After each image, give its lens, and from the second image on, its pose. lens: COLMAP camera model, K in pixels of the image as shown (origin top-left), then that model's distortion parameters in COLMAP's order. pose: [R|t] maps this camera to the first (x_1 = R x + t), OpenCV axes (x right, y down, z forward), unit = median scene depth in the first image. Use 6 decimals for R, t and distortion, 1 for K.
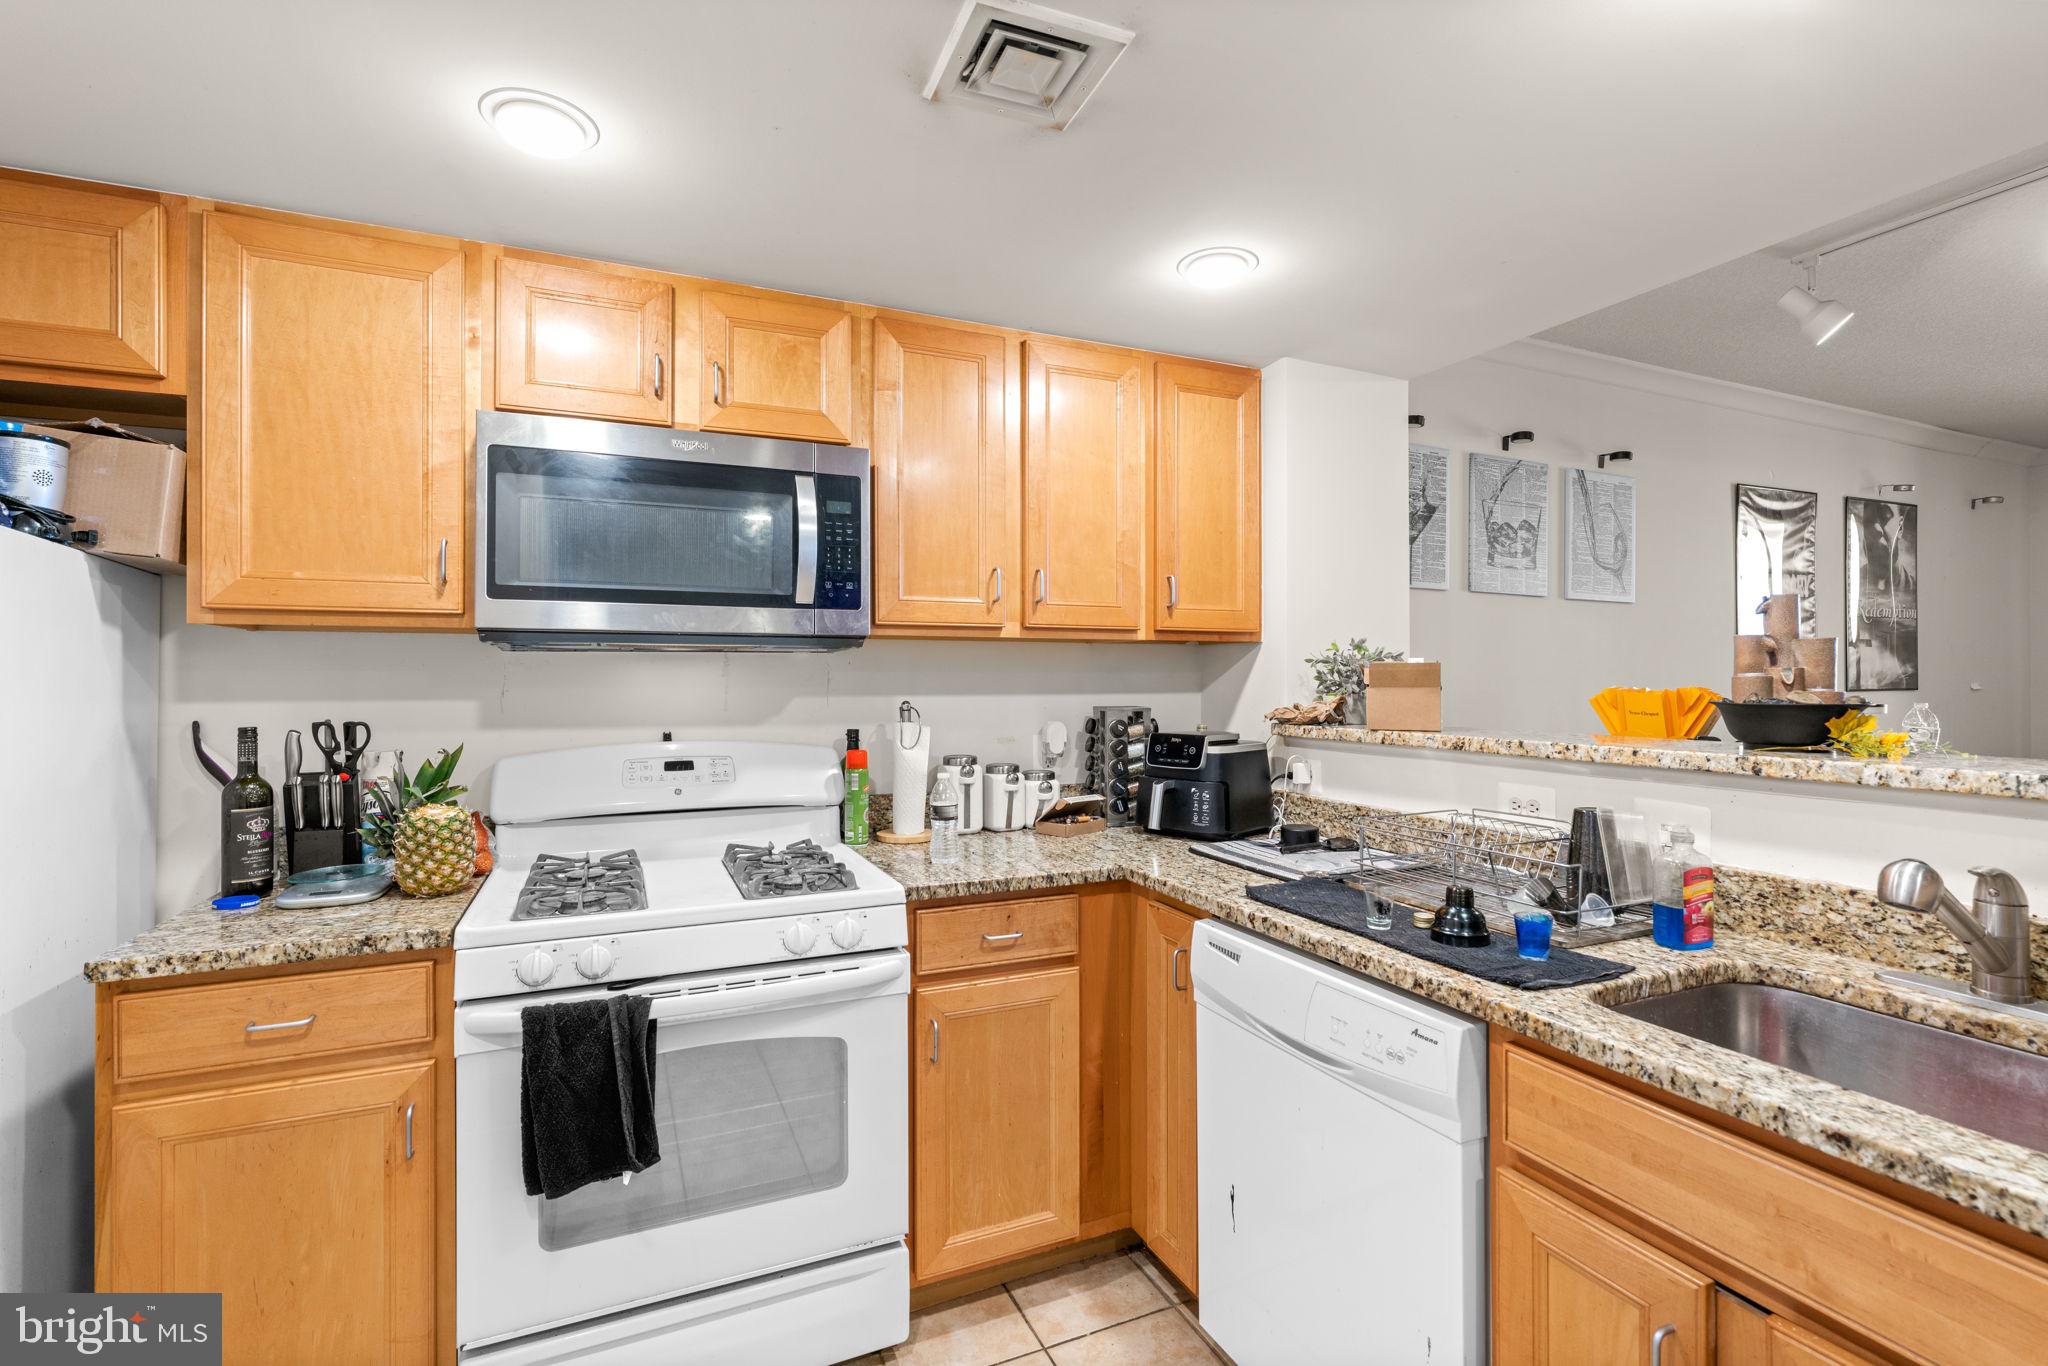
lens RADIAL K [[921.6, 0, 1011.2], [0, 921.6, 672.0], [0, 0, 1]] dist [0.000119, 0.000434]
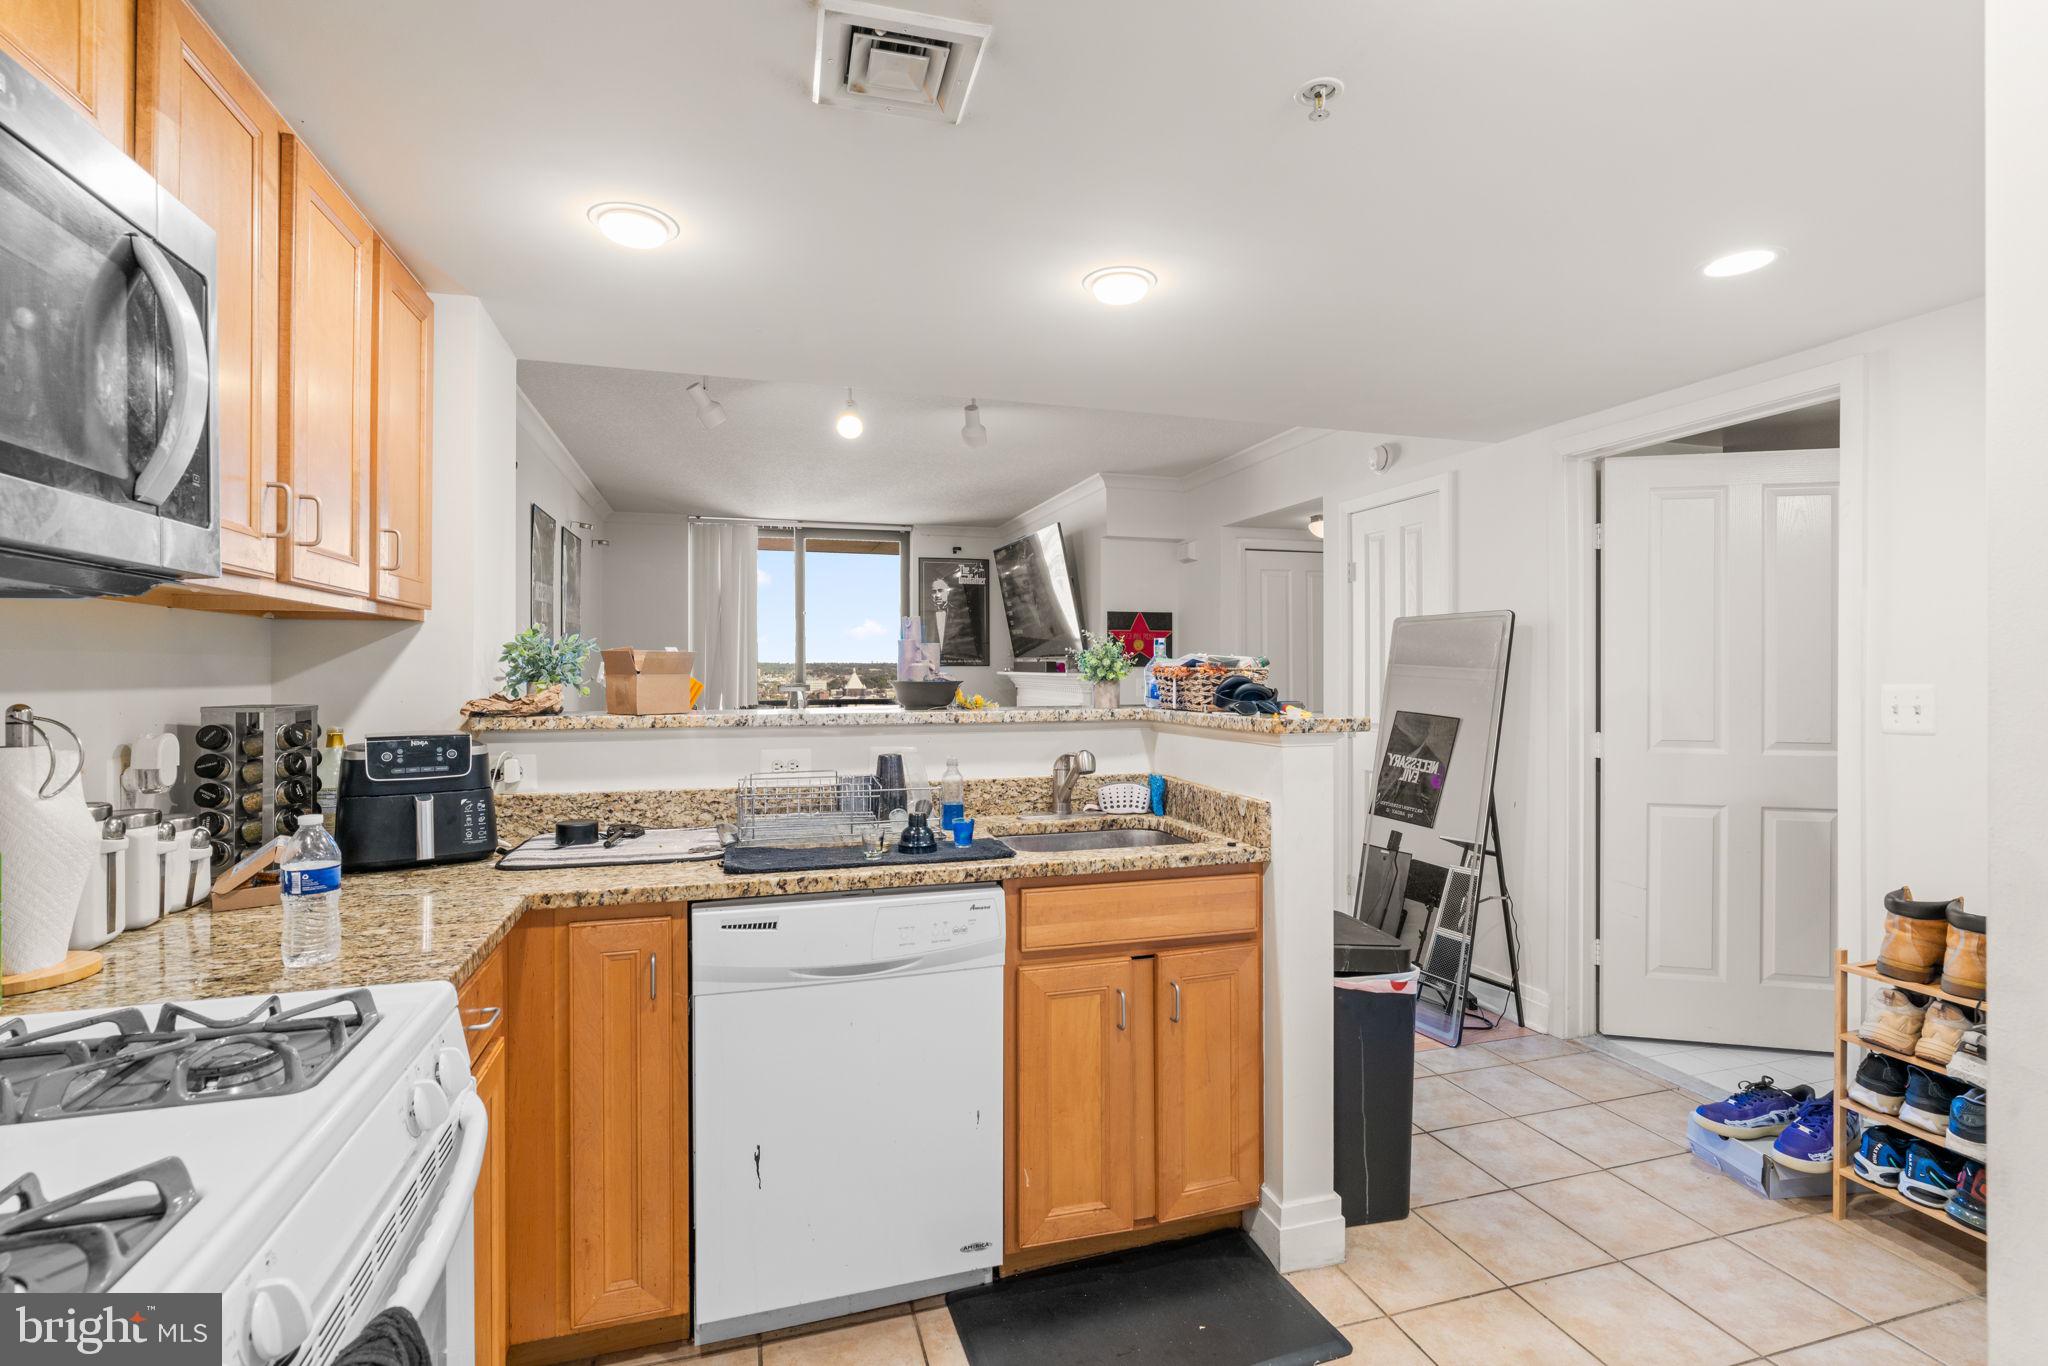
lens RADIAL K [[937.1, 0, 1024.0], [0, 937.1, 683.0], [0, 0, 1]] dist [0.000179, -0.000093]
pose [[0.111243, -0.008104, 0.993760, -0.790040], [-0.007718, 0.999930, 0.009018, 0.017528], [-0.993763, -0.008673, 0.111173, 0.586457]]
